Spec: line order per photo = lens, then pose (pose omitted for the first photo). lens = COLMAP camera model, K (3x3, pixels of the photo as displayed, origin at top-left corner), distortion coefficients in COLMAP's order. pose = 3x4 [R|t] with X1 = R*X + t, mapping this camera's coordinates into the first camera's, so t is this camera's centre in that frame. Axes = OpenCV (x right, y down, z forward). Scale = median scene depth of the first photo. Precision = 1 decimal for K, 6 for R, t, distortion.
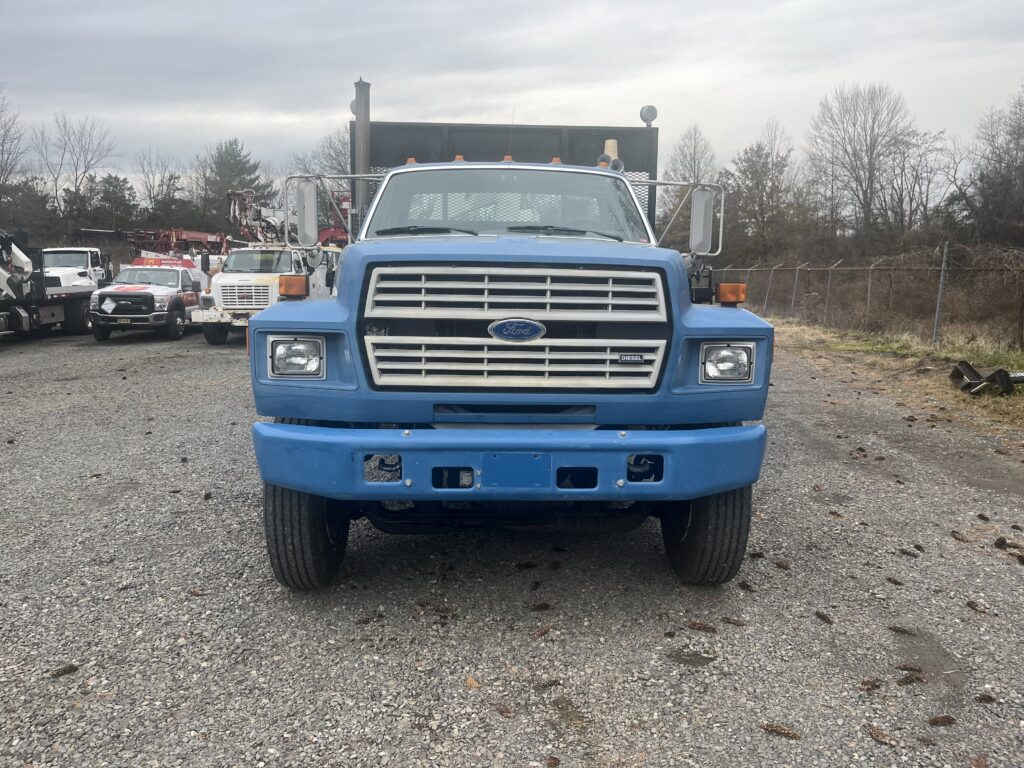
lens RADIAL K [[776.6, 0, 519.6], [0, 776.6, 383.7], [0, 0, 1]] dist [0.034166, -0.026731]
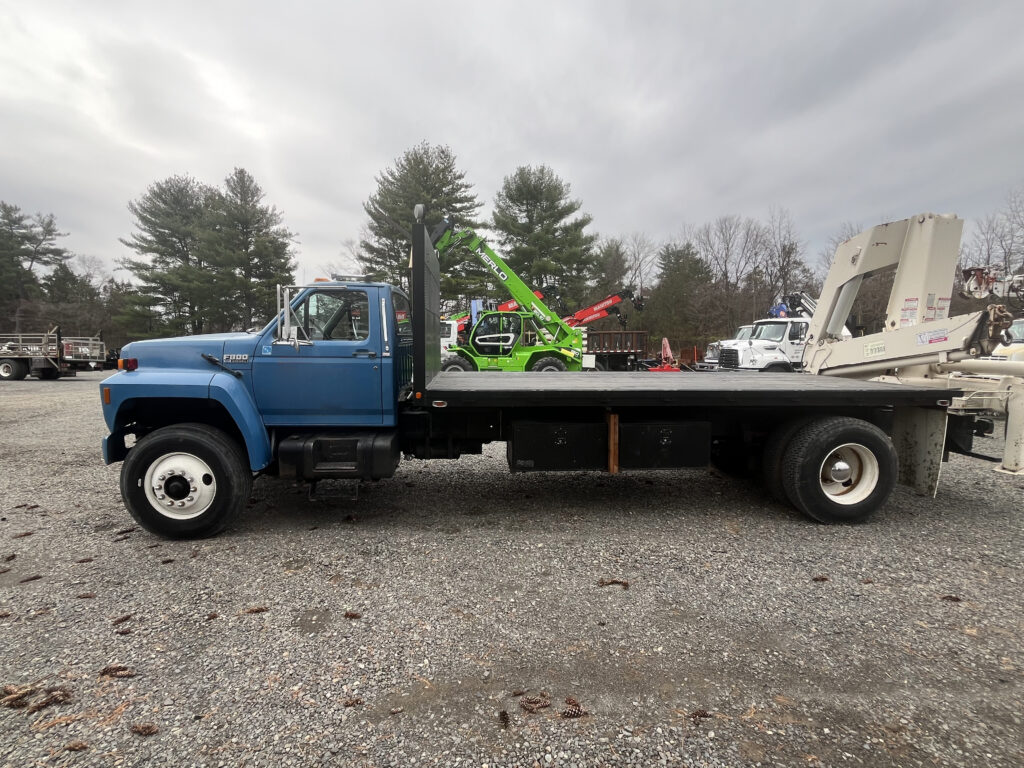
lens RADIAL K [[491.3, 0, 510.3], [0, 491.3, 380.5], [0, 0, 1]] dist [-0.001254, 0.000615]
pose [[0.037346, 0.076274, -0.996387, 1.593645], [-0.136015, 0.988192, 0.070548, -0.306701], [0.990003, 0.132889, 0.047279, 2.001599]]
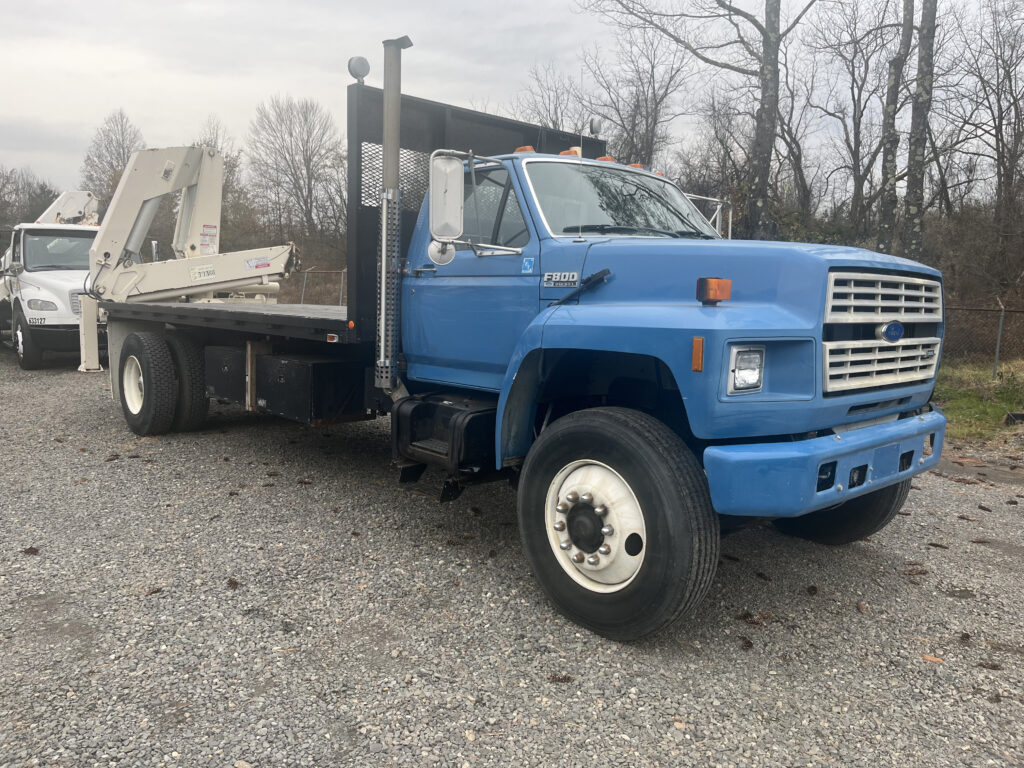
lens RADIAL K [[776.6, 0, 511.5], [0, 776.6, 379.9], [0, 0, 1]] dist [0.034166, -0.026731]
pose [[0.765922, -0.066634, 0.639471, -1.091689], [0.070886, 0.997303, 0.019016, -0.059209], [-0.639013, 0.030765, 0.768580, 0.490347]]
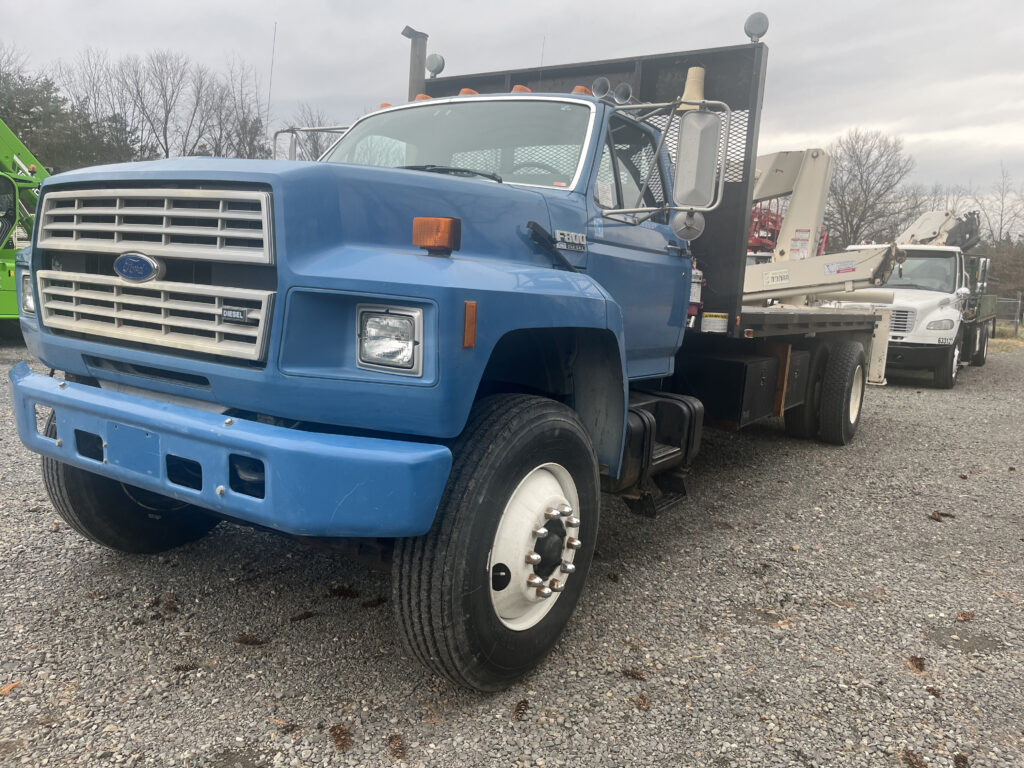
lens RADIAL K [[776.6, 0, 526.6], [0, 776.6, 385.8], [0, 0, 1]] dist [0.034166, -0.026731]
pose [[0.821739, 0.111619, -0.558826, 0.754947], [-0.125287, 0.992023, 0.013913, -0.011822], [0.555921, 0.058580, 0.829168, 0.562812]]
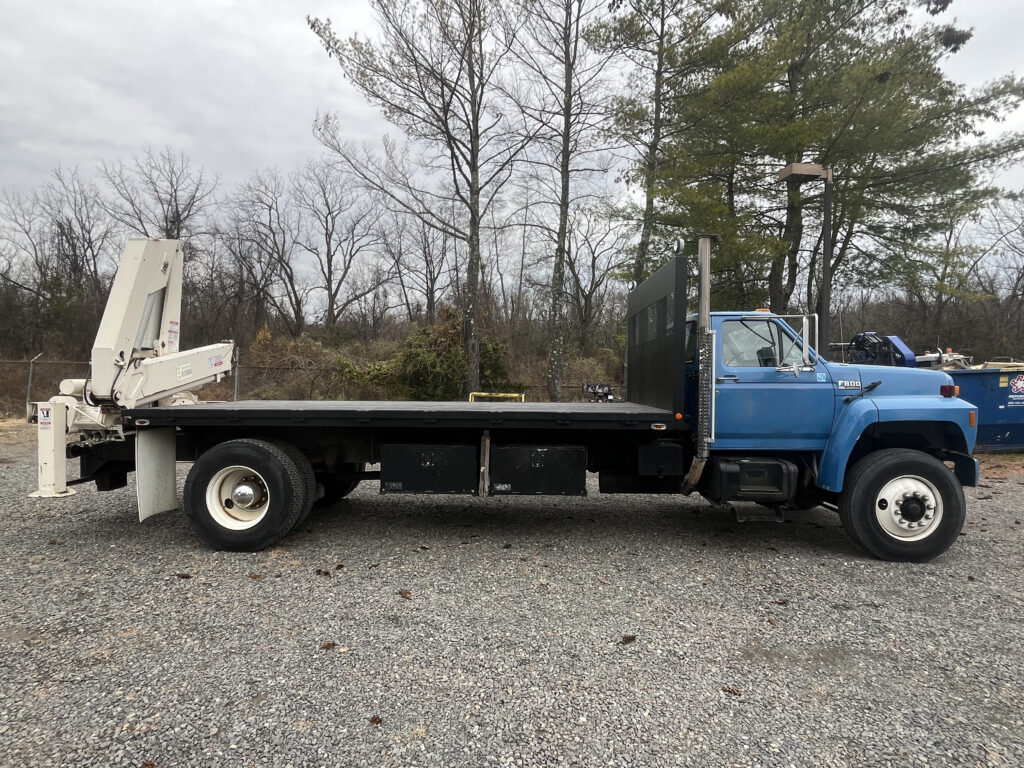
lens RADIAL K [[578.6, 0, 507.8], [0, 578.6, 385.0], [0, 0, 1]] dist [-0.019933, -0.000323]
pose [[0.083247, -0.019836, 0.996332, -1.965117], [0.123044, 0.992356, 0.009476, -0.311480], [-0.988903, 0.121804, 0.085051, 2.115508]]
